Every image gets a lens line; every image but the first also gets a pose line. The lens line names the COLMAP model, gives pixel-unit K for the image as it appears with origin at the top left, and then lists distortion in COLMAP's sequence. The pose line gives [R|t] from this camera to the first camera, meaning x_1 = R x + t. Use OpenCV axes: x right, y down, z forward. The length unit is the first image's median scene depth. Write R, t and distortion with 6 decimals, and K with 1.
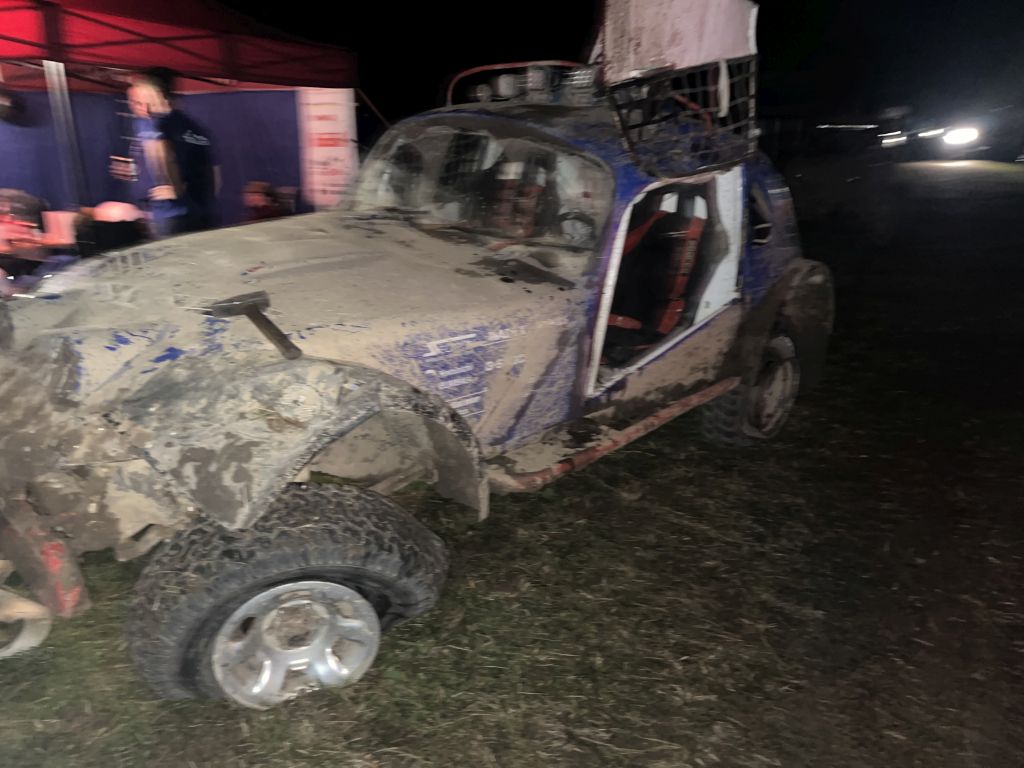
lens RADIAL K [[775.4, 0, 512.7], [0, 775.4, 384.4], [0, 0, 1]] dist [0.003156, -0.006795]
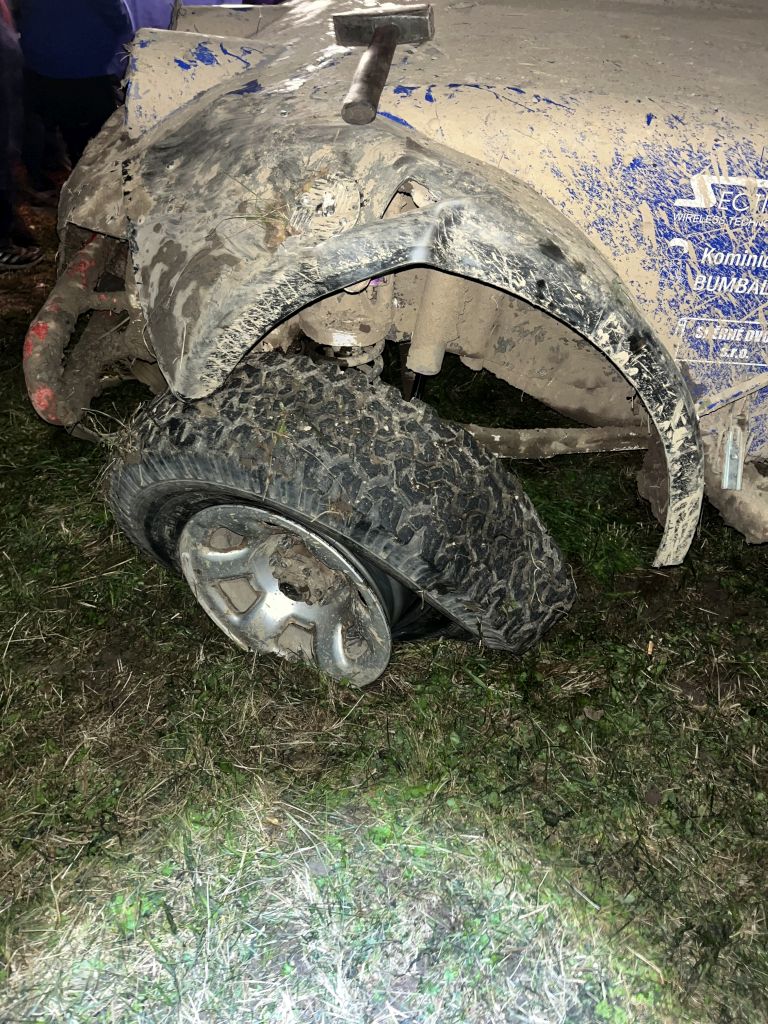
lens RADIAL K [[775.4, 0, 384.3], [0, 775.4, 511.3], [0, 0, 1]] dist [0.003156, -0.006795]
pose [[0.682023, 0.444860, -0.580469, 0.137104], [-0.261614, 0.889602, 0.374389, -0.001031], [0.682937, -0.103484, 0.723110, 0.596484]]
